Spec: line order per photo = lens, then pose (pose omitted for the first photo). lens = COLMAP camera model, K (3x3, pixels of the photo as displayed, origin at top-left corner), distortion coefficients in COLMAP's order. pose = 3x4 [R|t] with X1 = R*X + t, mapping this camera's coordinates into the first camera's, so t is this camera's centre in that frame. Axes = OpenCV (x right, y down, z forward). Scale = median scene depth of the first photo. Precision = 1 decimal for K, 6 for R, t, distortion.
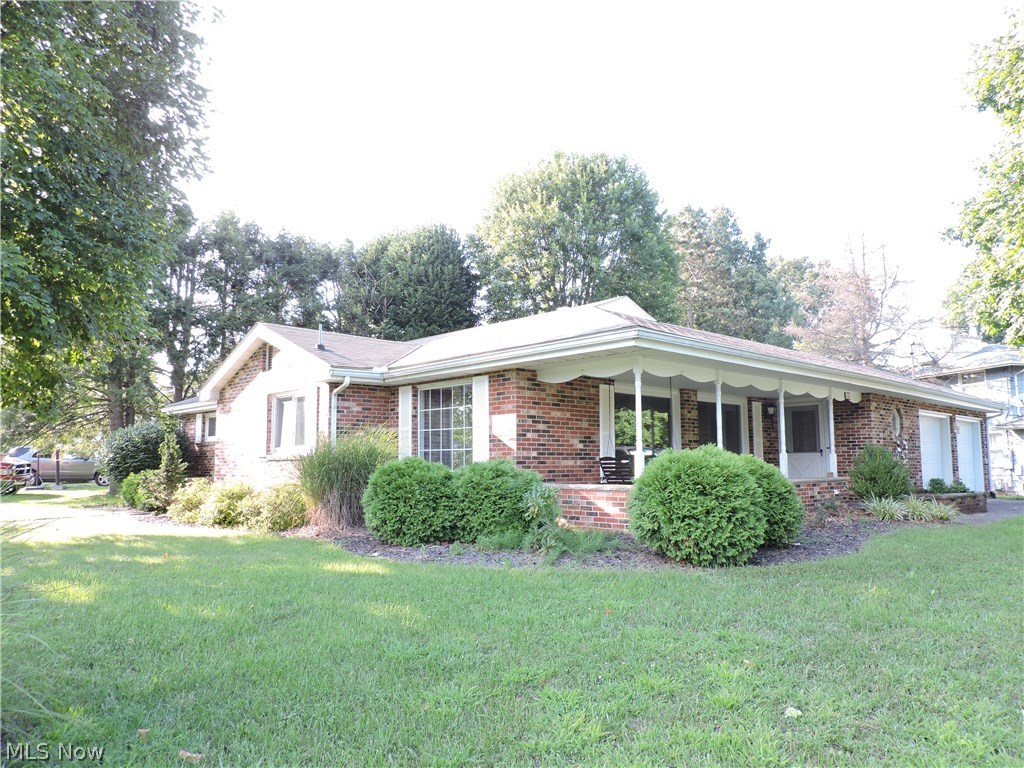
lens RADIAL K [[739.7, 0, 518.7], [0, 739.7, 386.5], [0, 0, 1]] dist [-0.020500, 0.001730]
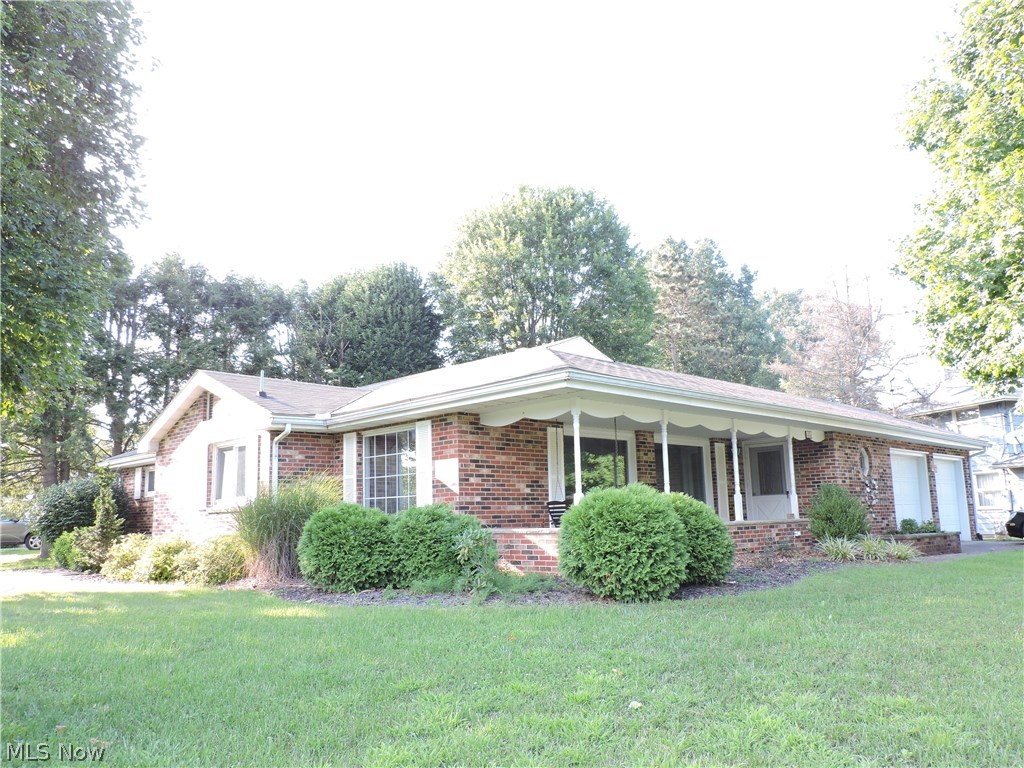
lens RADIAL K [[822.0, 0, 520.9], [0, 822.0, 385.4], [0, 0, 1]] dist [-0.014169, -0.000046]
pose [[0.999641, -0.017721, 0.020073, 0.056791], [0.018877, 0.998083, -0.058938, 0.005615], [-0.018990, 0.059295, 0.998060, -0.096049]]
